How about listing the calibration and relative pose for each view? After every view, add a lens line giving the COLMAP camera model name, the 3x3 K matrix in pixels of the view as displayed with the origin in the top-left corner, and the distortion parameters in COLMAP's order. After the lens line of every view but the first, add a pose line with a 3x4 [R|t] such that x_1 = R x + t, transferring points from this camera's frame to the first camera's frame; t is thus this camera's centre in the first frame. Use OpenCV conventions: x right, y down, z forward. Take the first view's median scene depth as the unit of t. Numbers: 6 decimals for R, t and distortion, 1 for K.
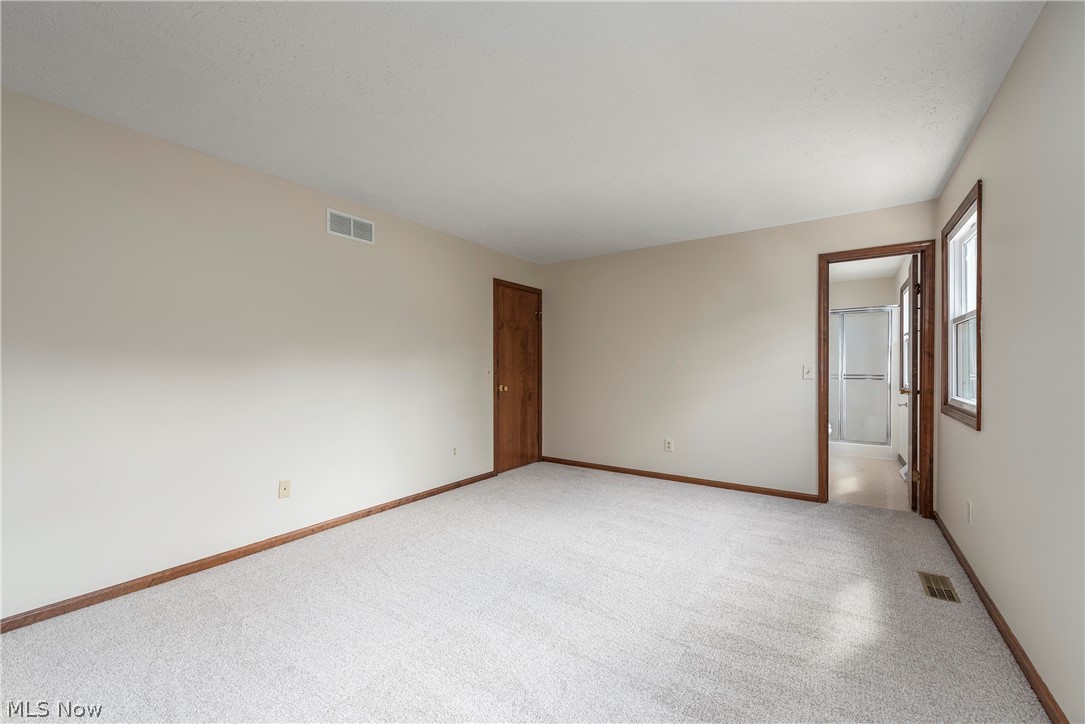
lens RADIAL K [[435.7, 0, 541.9], [0, 435.7, 367.4], [0, 0, 1]] dist [0.000413, -0.000389]
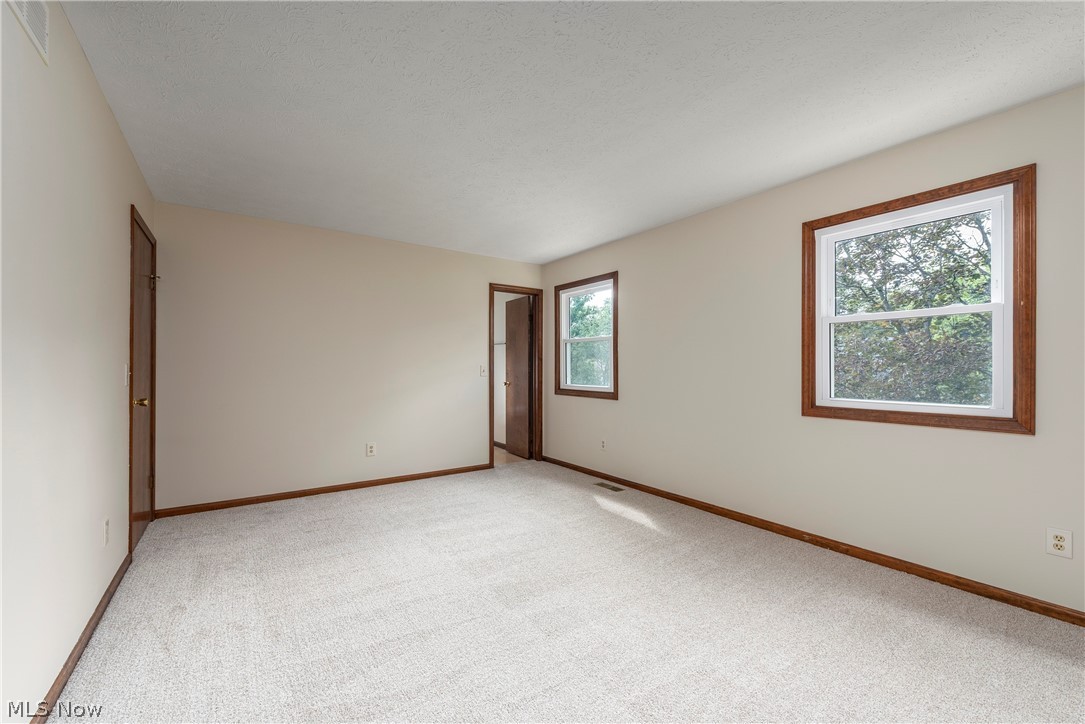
lens RADIAL K [[435.7, 0, 541.2], [0, 435.7, 369.6], [0, 0, 1]] dist [0.000413, -0.000389]
pose [[0.346415, -0.003281, 0.938076, -0.577116], [-0.001061, 0.999992, 0.003890, 0.001638], [-0.938081, -0.002343, 0.346408, 0.404833]]
